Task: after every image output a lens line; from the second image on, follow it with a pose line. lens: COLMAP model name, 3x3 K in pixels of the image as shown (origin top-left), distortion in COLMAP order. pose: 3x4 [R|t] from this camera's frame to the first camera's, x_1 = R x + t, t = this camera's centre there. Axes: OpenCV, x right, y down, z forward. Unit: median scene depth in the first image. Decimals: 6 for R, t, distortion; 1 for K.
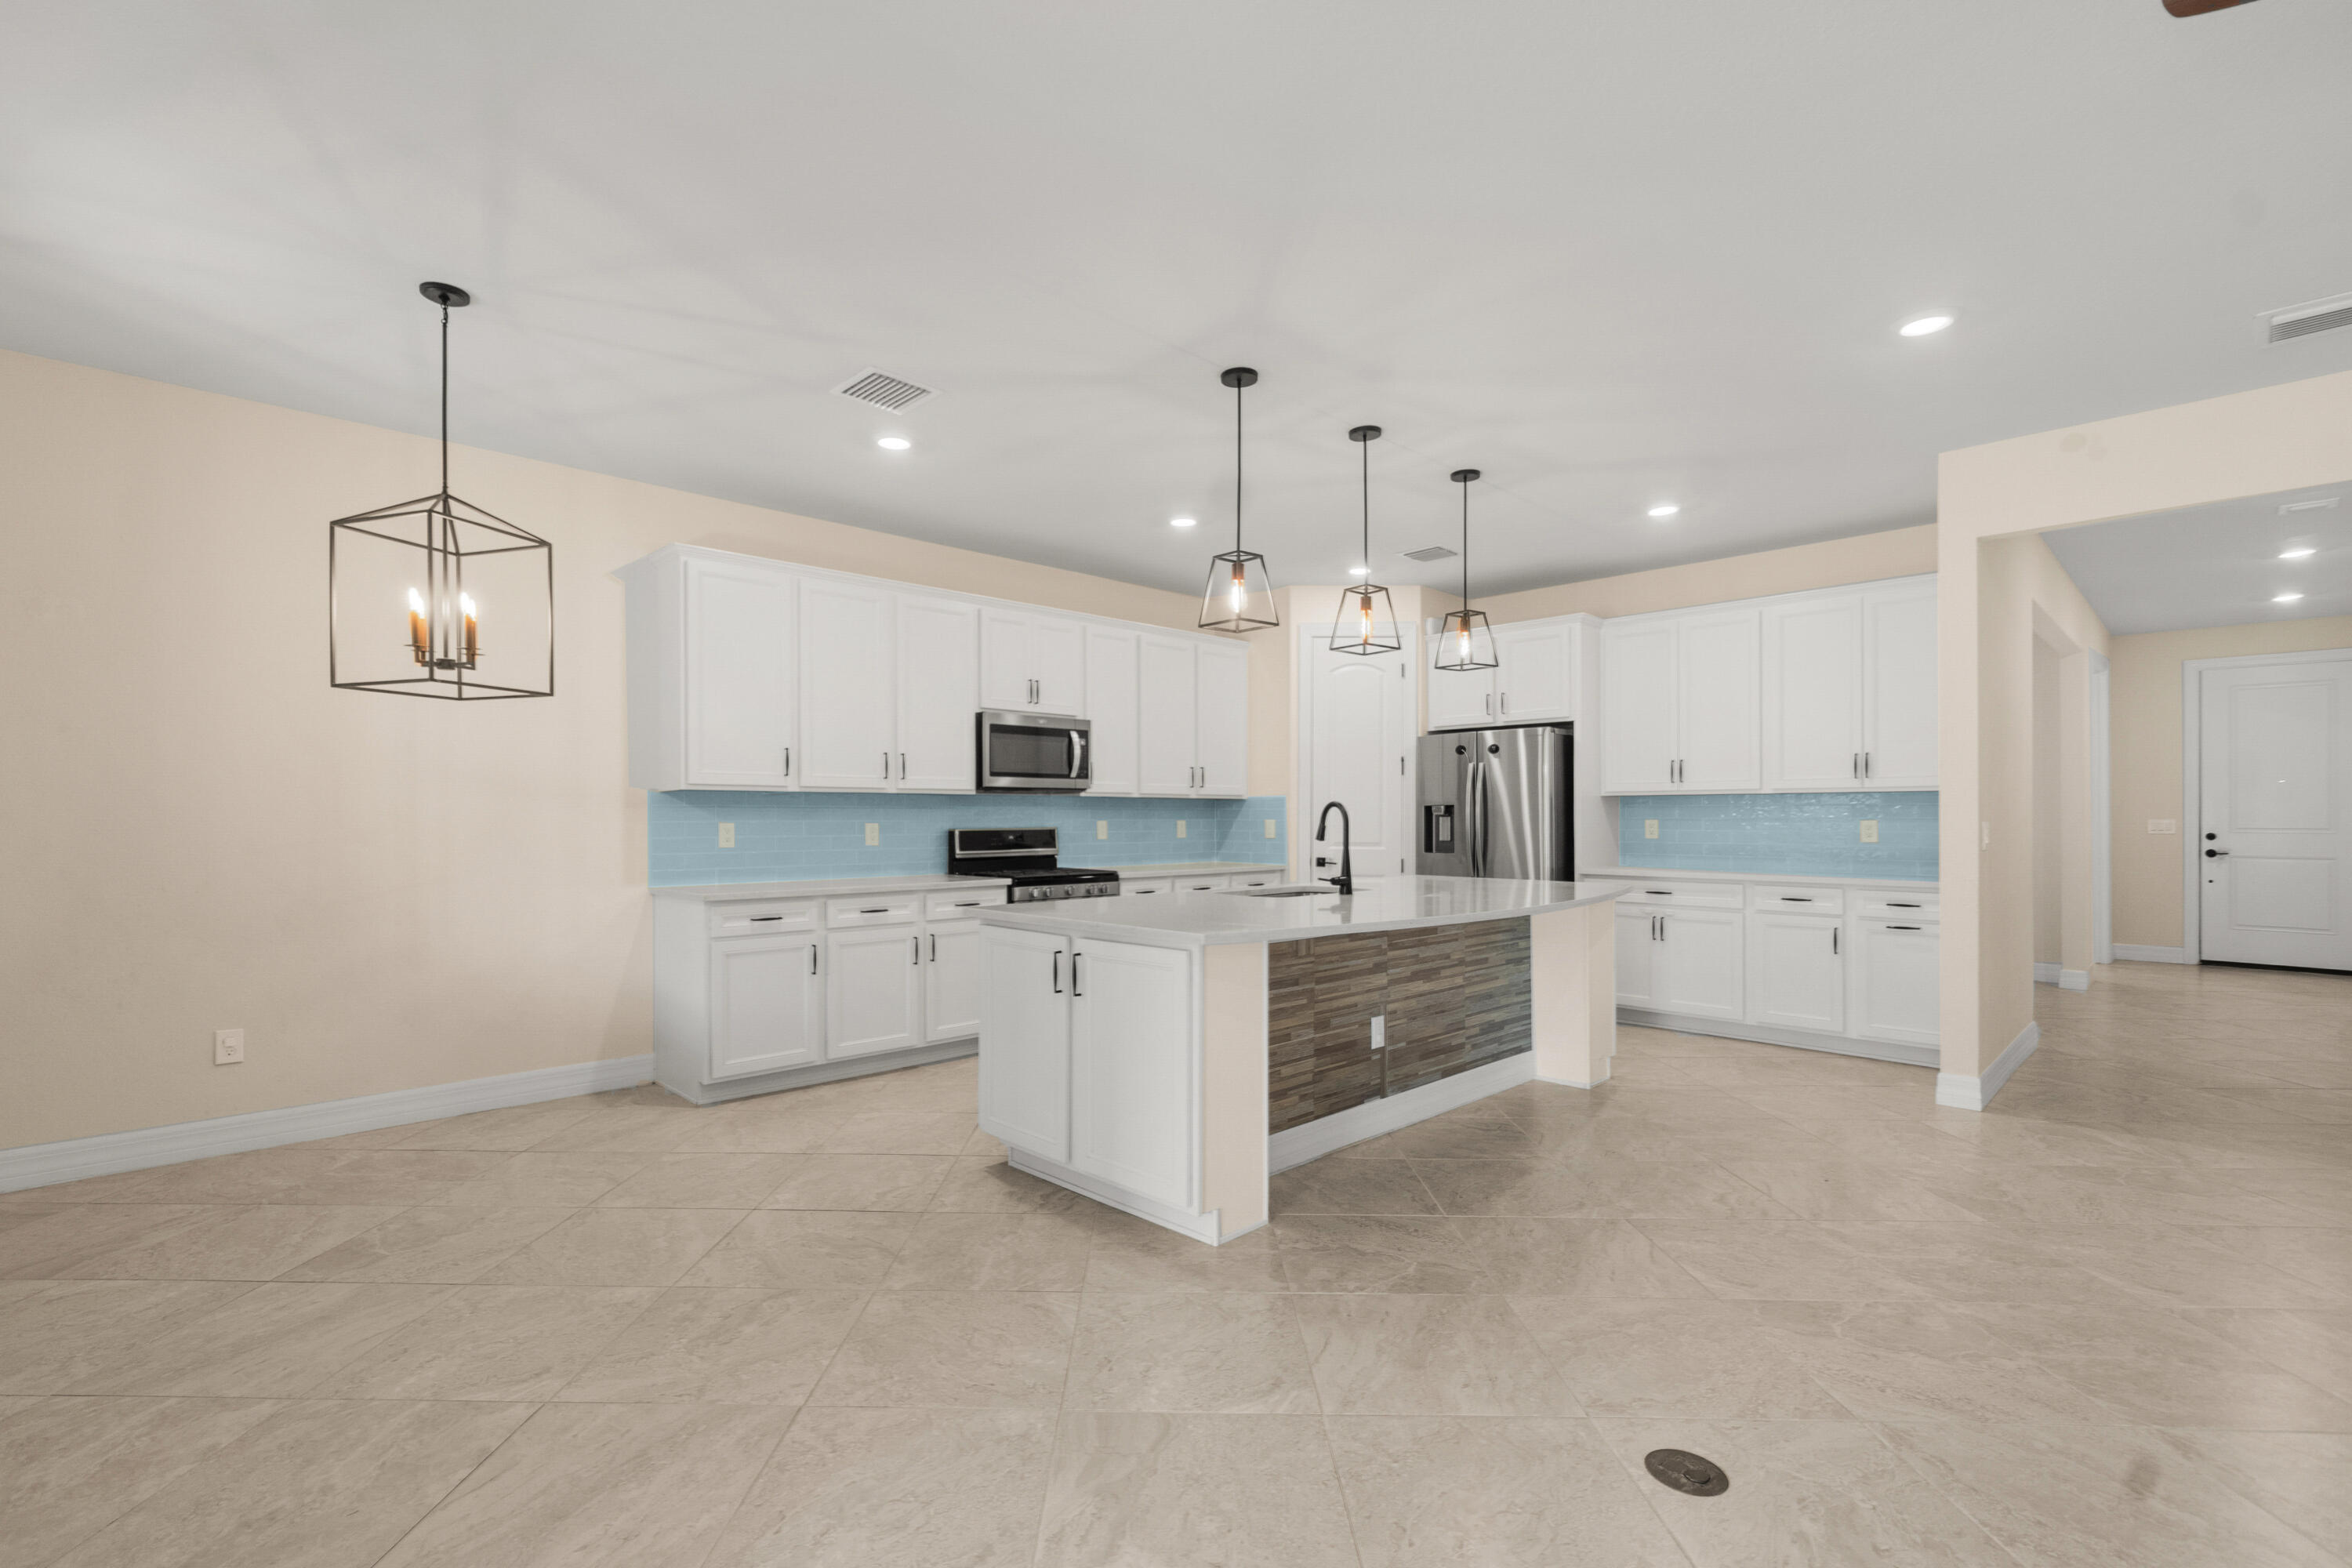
lens RADIAL K [[1040.1, 0, 1130.8], [0, 1040.1, 809.2], [0, 0, 1]] dist [0.002165, 0.001111]
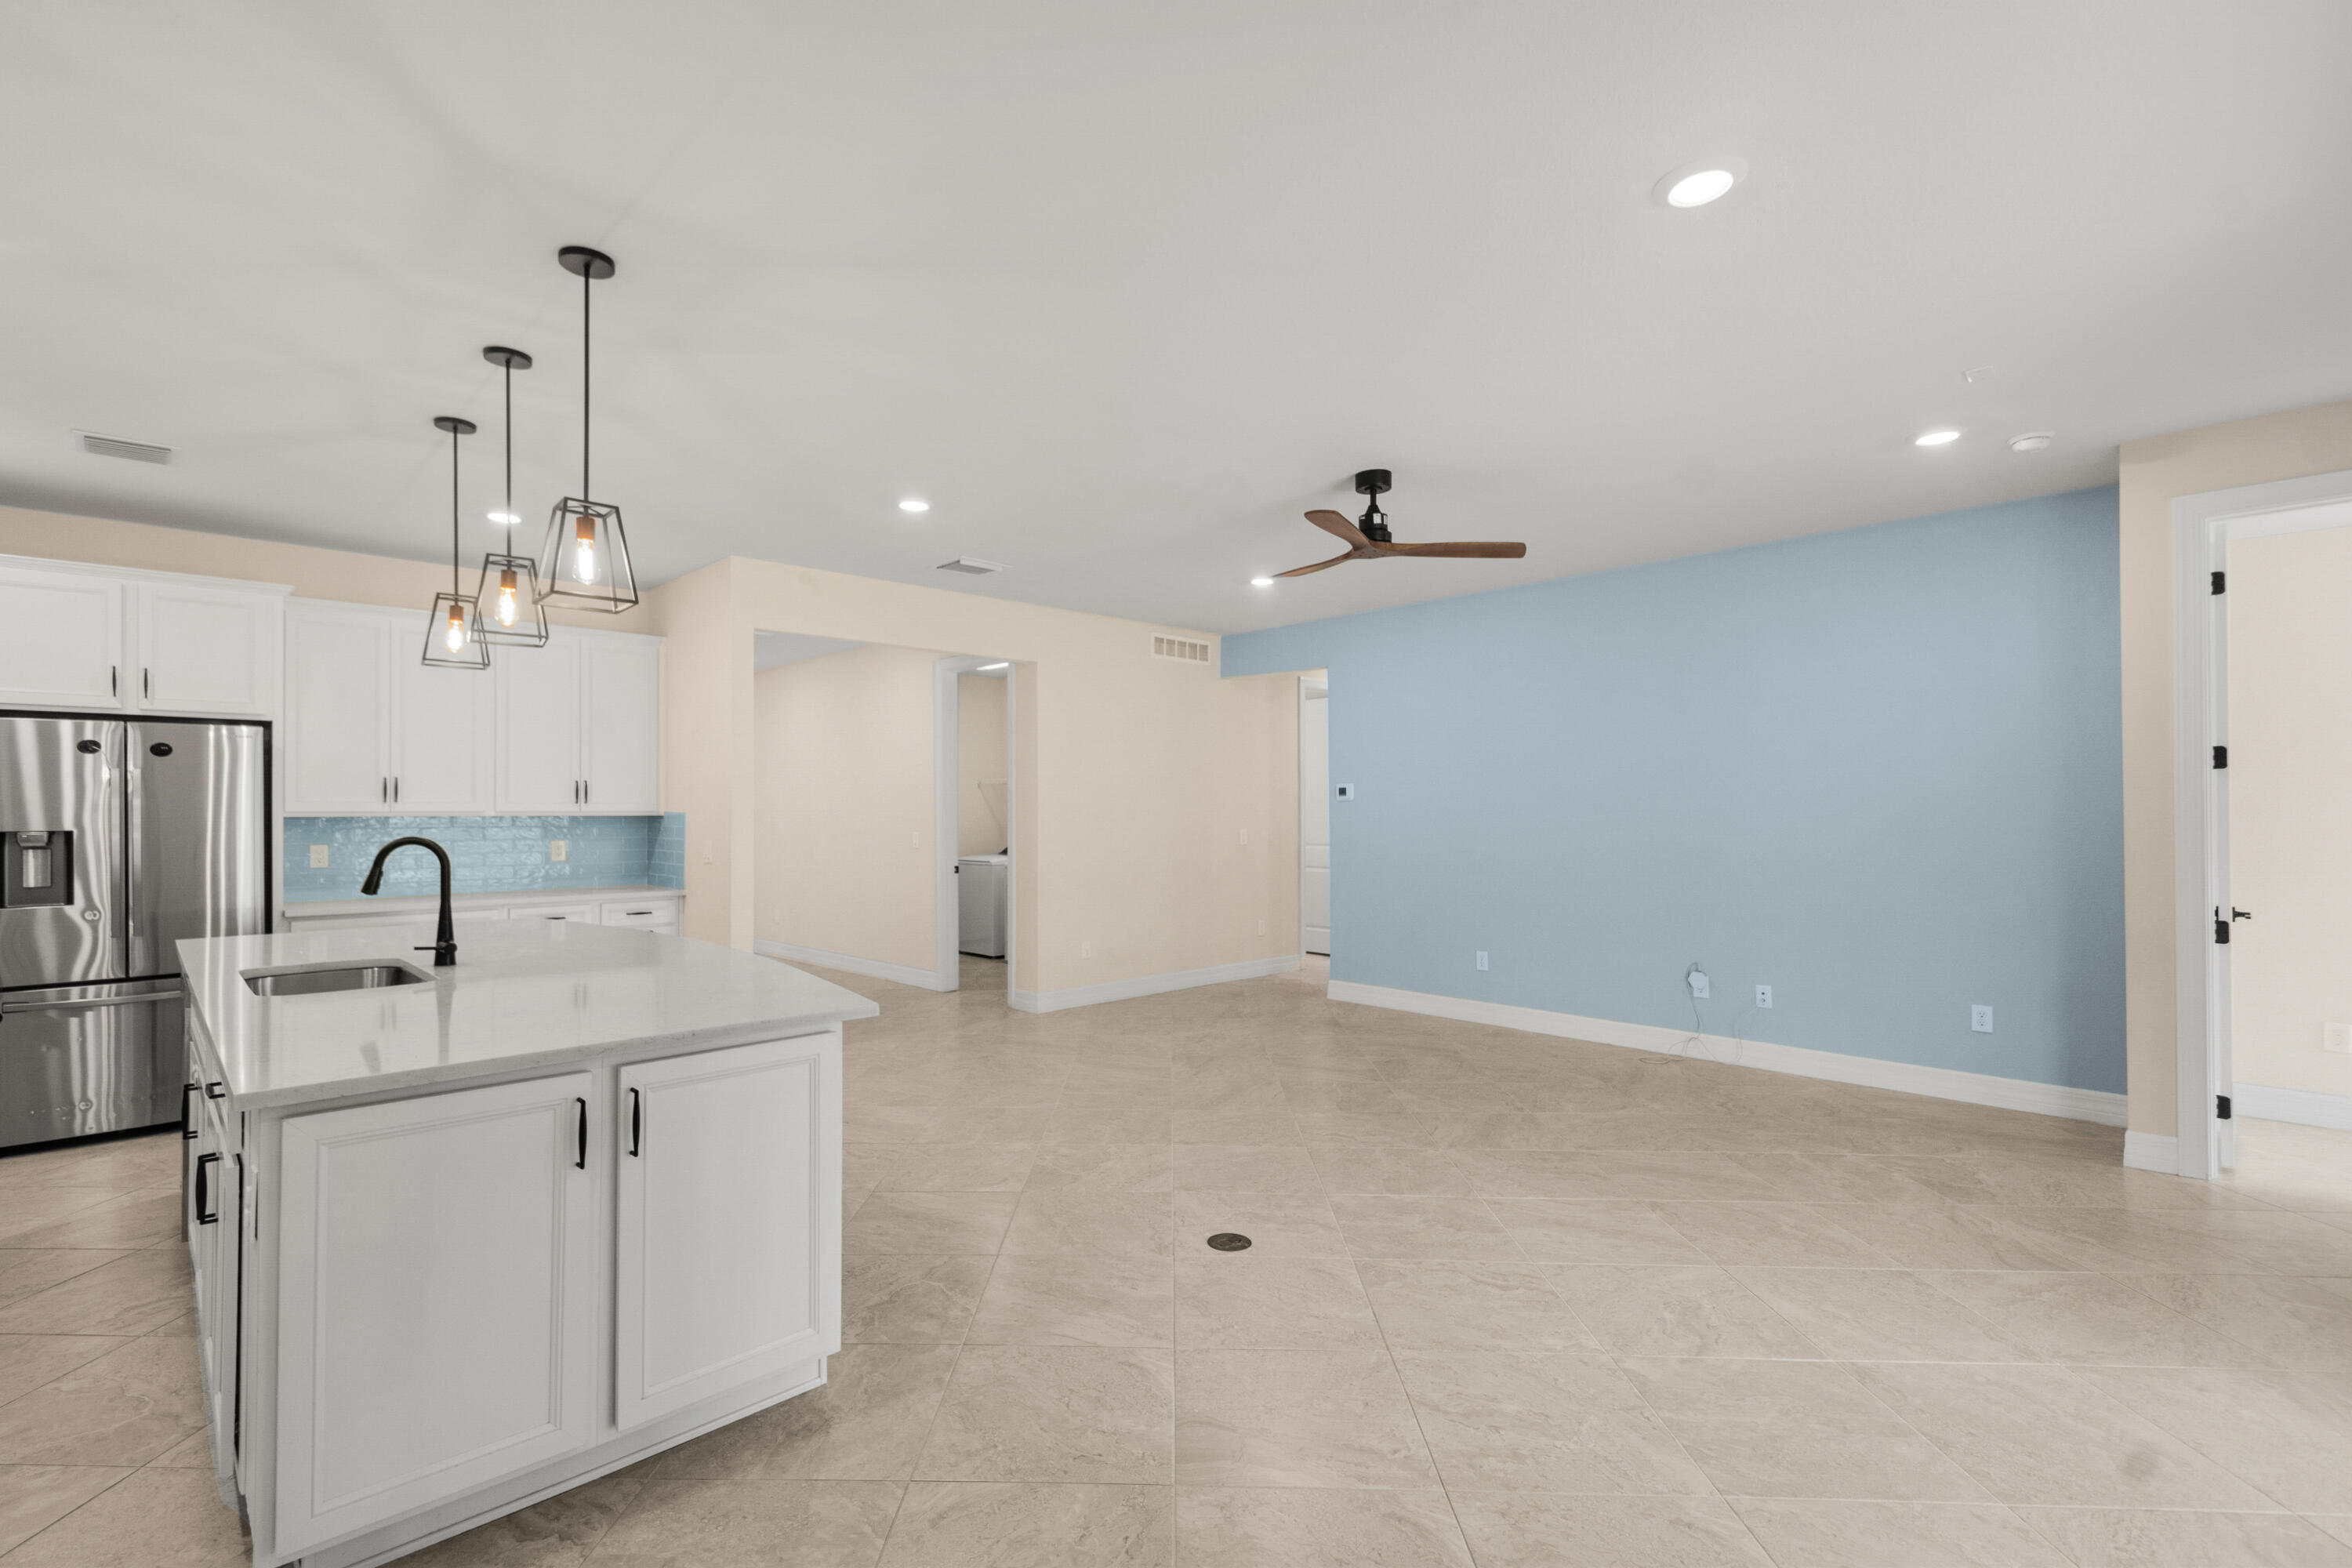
lens RADIAL K [[1054.6, 0, 1133.0], [0, 1054.6, 805.8], [0, 0, 1]] dist [0.013097, -0.004028]
pose [[0.002763, 0.008218, 0.999962, -0.510960], [-0.003692, 0.999960, -0.008207, -0.024302], [-0.999989, -0.003670, 0.002793, 0.498327]]
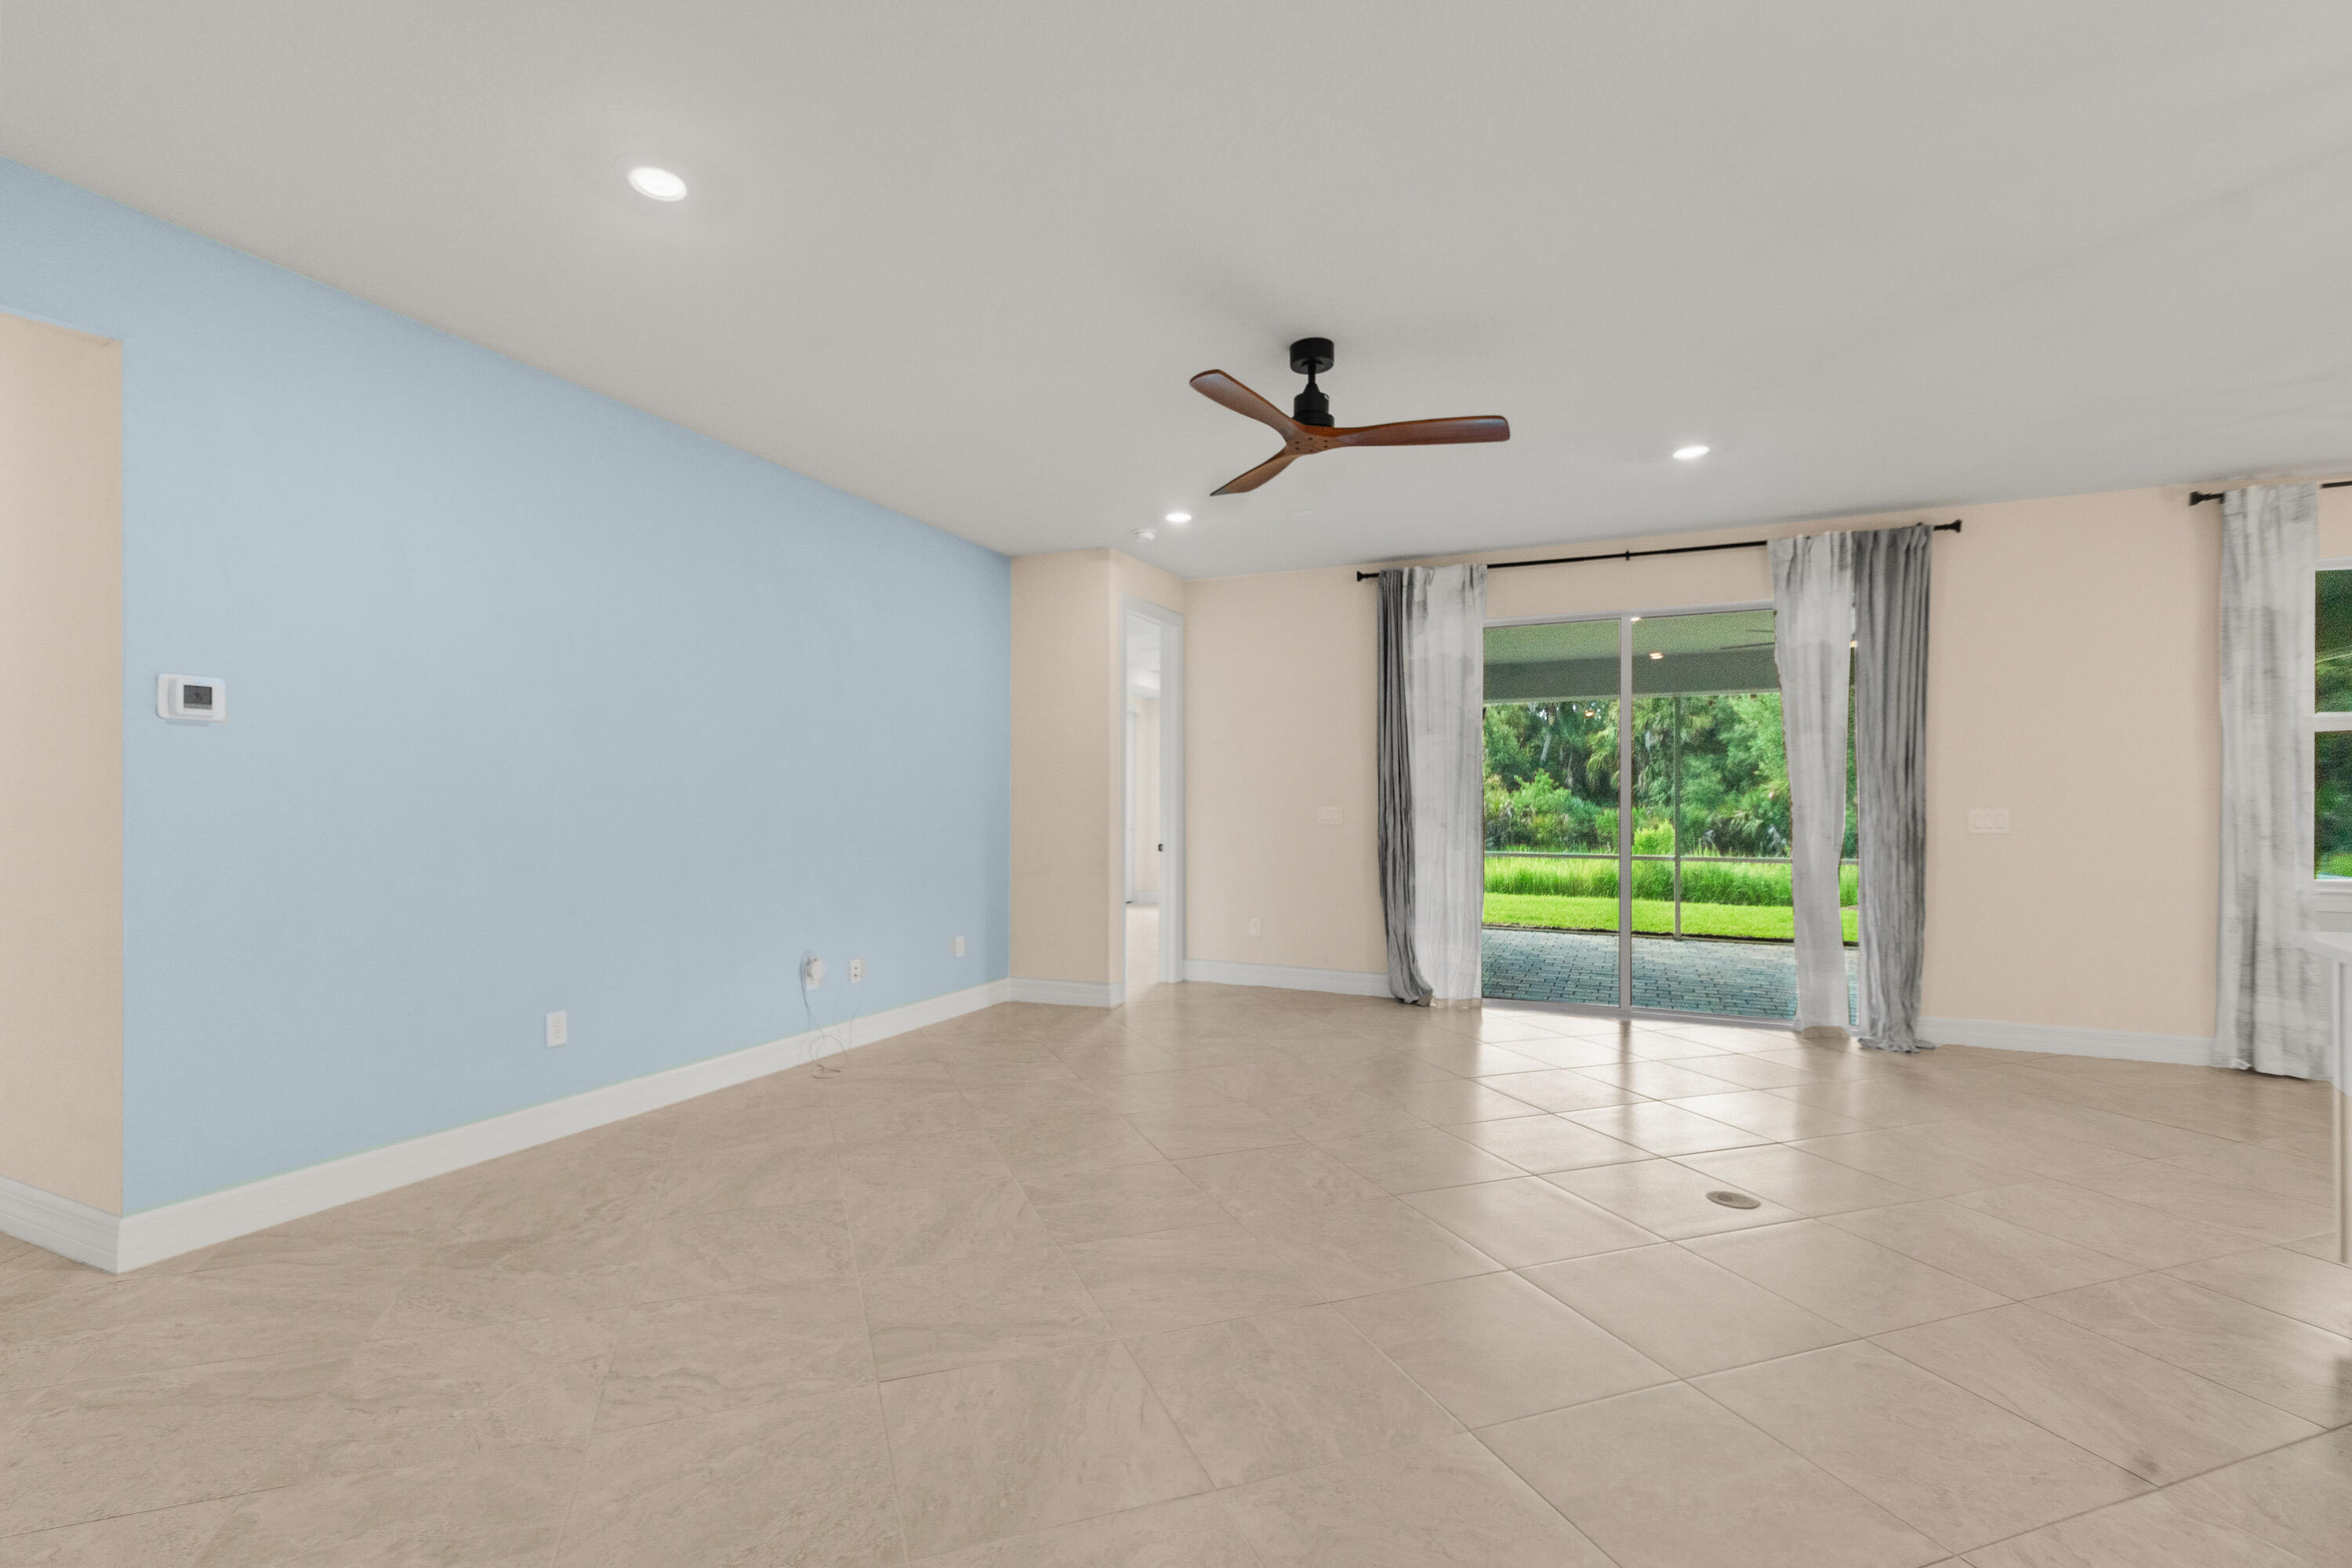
lens RADIAL K [[1040.1, 0, 1140.2], [0, 1040.1, 801.4], [0, 0, 1]] dist [0.002165, 0.001111]
pose [[-0.931502, -0.002302, -0.363728, 0.869812], [0.000394, 0.999973, -0.007340, 0.007024], [0.363735, -0.006980, -0.931476, 0.954364]]
